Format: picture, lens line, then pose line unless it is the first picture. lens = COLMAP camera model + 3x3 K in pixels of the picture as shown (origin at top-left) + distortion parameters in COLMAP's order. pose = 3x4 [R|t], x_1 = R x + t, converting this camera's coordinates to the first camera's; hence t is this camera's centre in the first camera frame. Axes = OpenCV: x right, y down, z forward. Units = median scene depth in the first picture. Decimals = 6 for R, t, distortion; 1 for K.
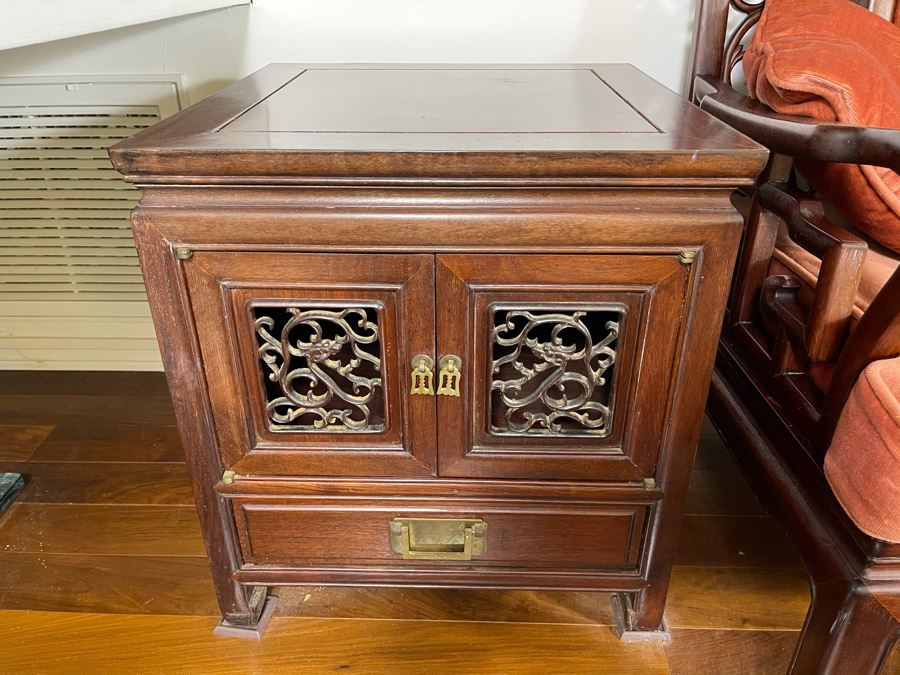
lens RADIAL K [[682.9, 0, 450.0], [0, 682.9, 337.5], [0, 0, 1]] dist [0.058291, -0.083870]
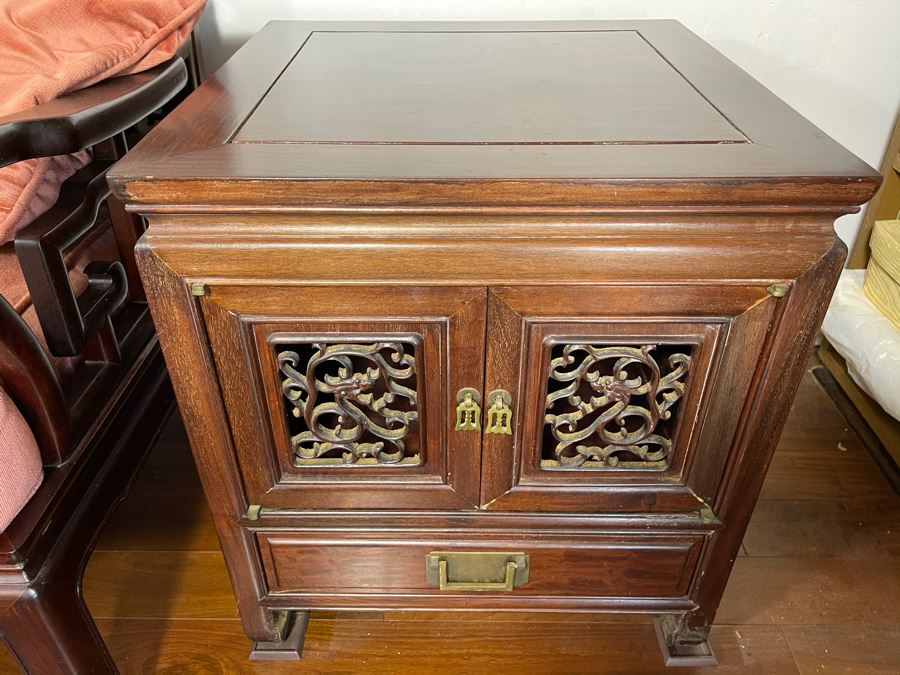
lens RADIAL K [[683.6, 0, 452.2], [0, 683.6, 335.5], [0, 0, 1]] dist [0.053789, -0.076642]
pose [[0.999865, -0.006165, 0.015248, -0.070752], [0.004026, 0.990627, 0.136533, -0.162179], [-0.015947, -0.136453, 0.990518, 0.132154]]
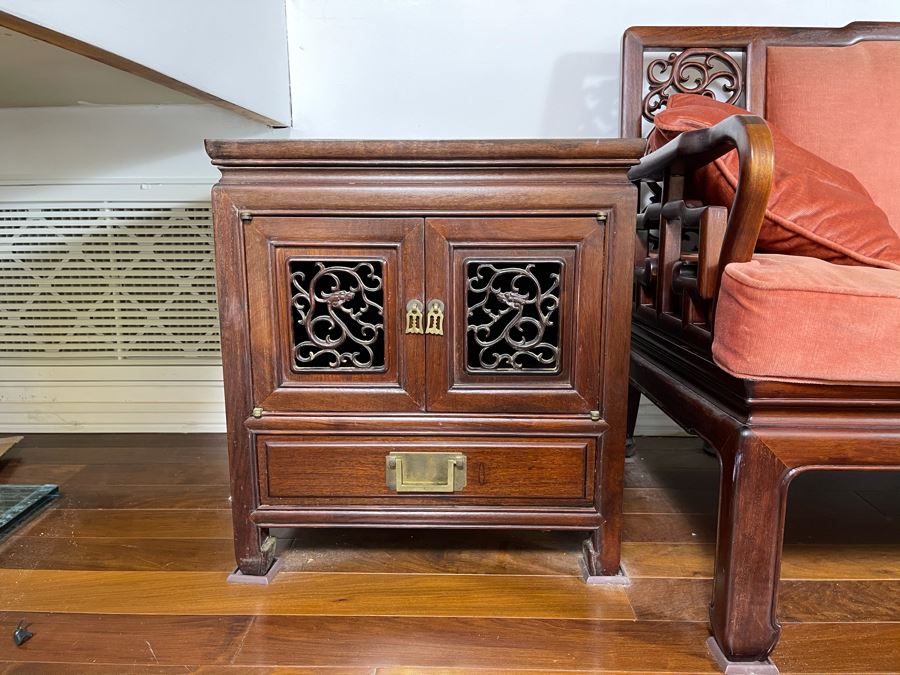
lens RADIAL K [[673.2, 0, 450.0], [0, 673.2, 337.5], [0, 0, 1]] dist [0.070301, -0.080686]
pose [[0.999976, 0.000203, 0.006931, 0.018899], [0.001843, 0.955870, -0.293784, 0.470676], [-0.006684, 0.293790, 0.955847, -0.231619]]
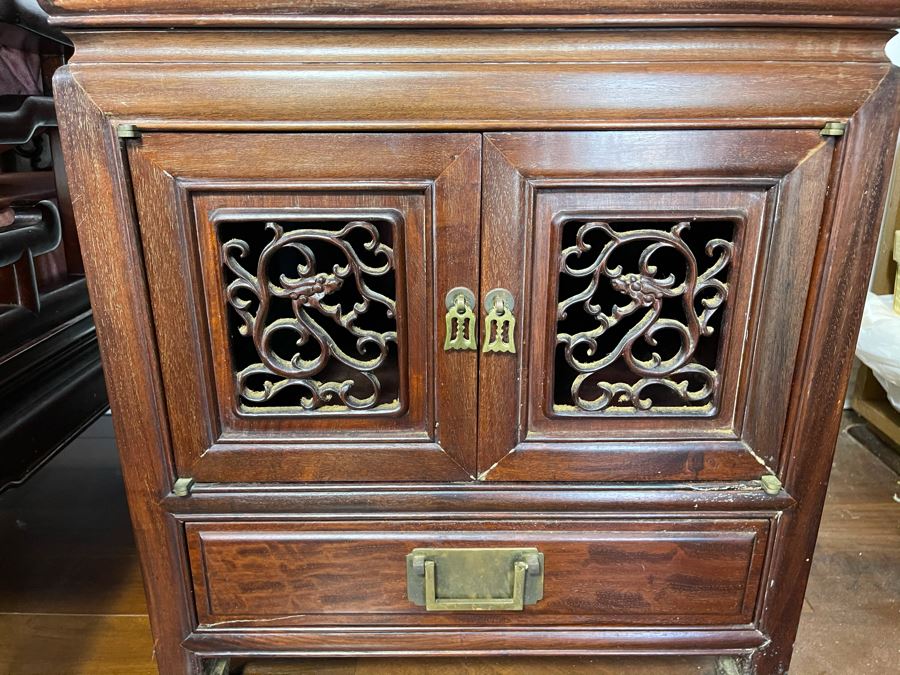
lens RADIAL K [[691.1, 0, 446.4], [0, 691.1, 334.3], [0, 0, 1]] dist [0.018297, -0.007188]
pose [[0.999582, -0.010518, 0.026932, -0.070633], [0.013816, 0.992014, -0.125371, 0.154404], [-0.025398, 0.125690, 0.991744, 0.293558]]
